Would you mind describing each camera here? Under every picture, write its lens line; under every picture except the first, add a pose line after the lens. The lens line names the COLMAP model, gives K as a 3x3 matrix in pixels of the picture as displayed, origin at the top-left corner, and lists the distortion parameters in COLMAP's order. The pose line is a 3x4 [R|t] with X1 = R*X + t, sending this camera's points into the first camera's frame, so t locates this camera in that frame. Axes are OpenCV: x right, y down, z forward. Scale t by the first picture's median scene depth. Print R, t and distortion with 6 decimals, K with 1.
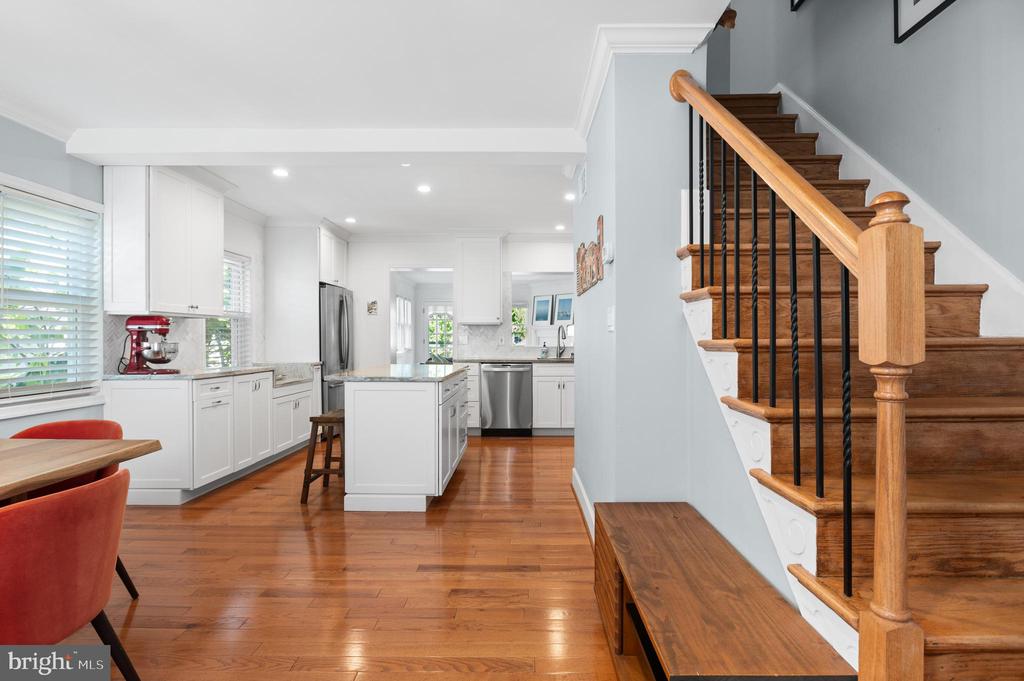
lens RADIAL K [[495.2, 0, 518.7], [0, 495.2, 339.0], [0, 0, 1]] dist [-0.012483, 0.003324]
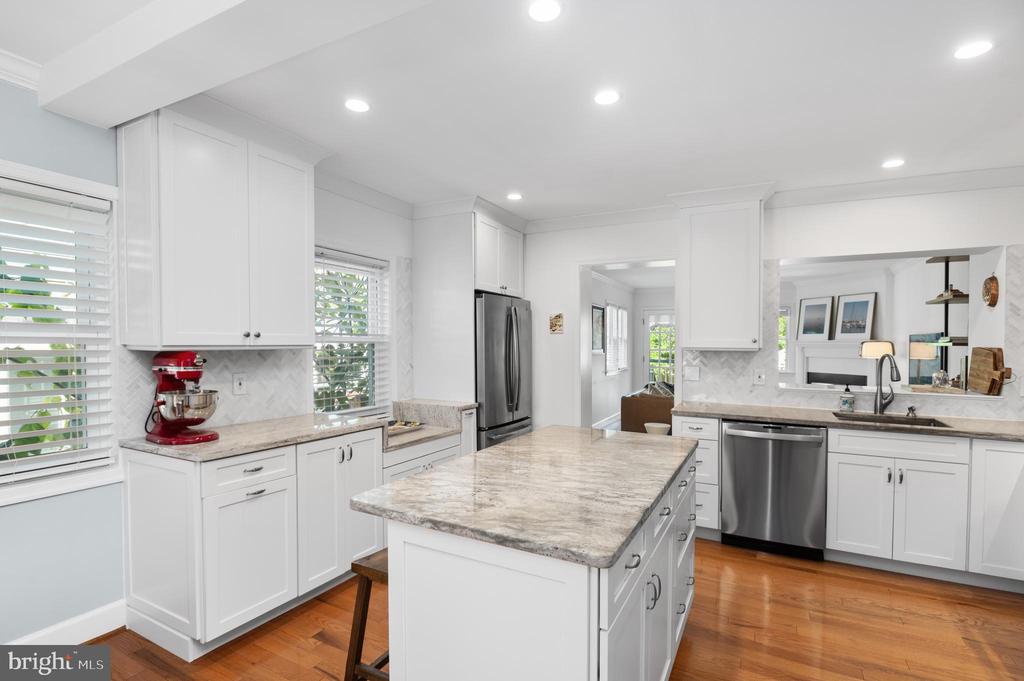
lens RADIAL K [[495.2, 0, 509.4], [0, 495.2, 345.2], [0, 0, 1]] dist [-0.012483, 0.003324]
pose [[0.889526, 0.009086, -0.456795, -0.033520], [-0.009197, 0.999956, 0.001980, -0.035394], [0.456793, 0.002440, 0.889570, 0.362581]]
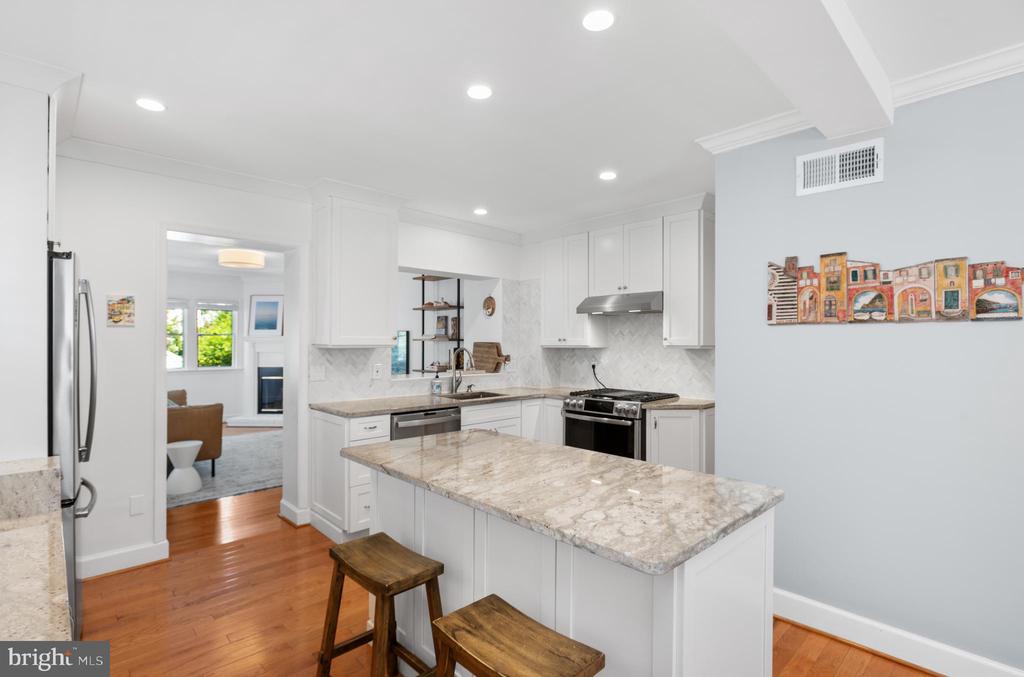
lens RADIAL K [[495.2, 0, 511.9], [0, 495.2, 334.0], [0, 0, 1]] dist [-0.012483, 0.003324]
pose [[0.723670, 0.009264, 0.690084, -0.369606], [0.001229, 0.999891, -0.014712, -0.037885], [-0.690145, 0.011495, 0.723580, 0.448552]]
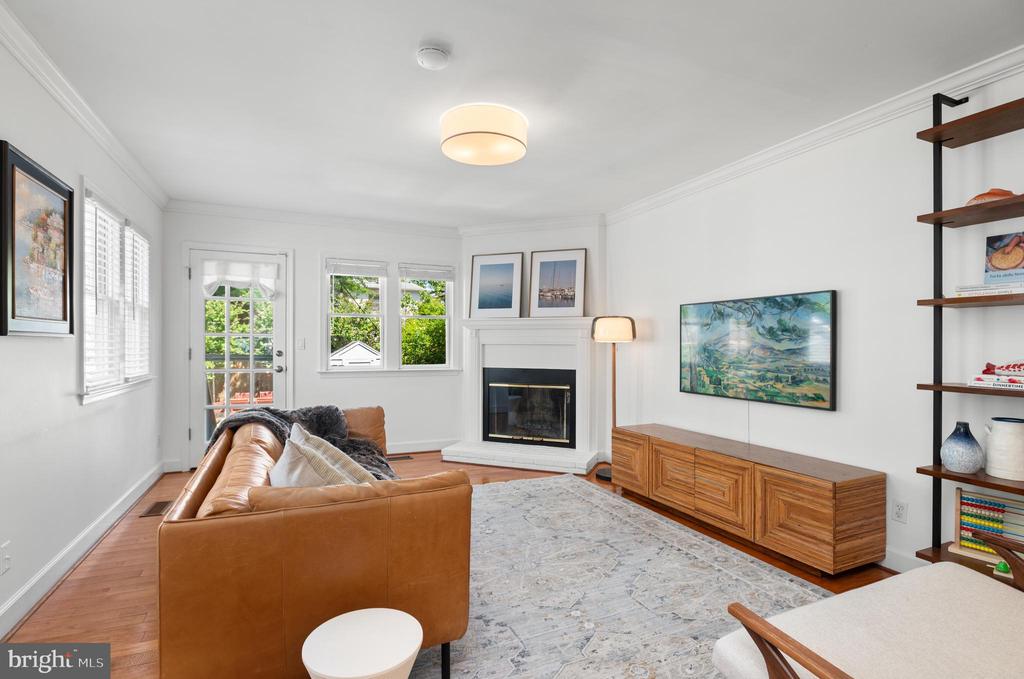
lens RADIAL K [[495.2, 0, 514.6], [0, 495.2, 340.7], [0, 0, 1]] dist [-0.012483, 0.003324]
pose [[0.908768, 0.005227, 0.417270, -0.246394], [-0.003173, 0.999979, -0.005617, -0.009343], [-0.417290, 0.003780, 0.908765, 1.120704]]
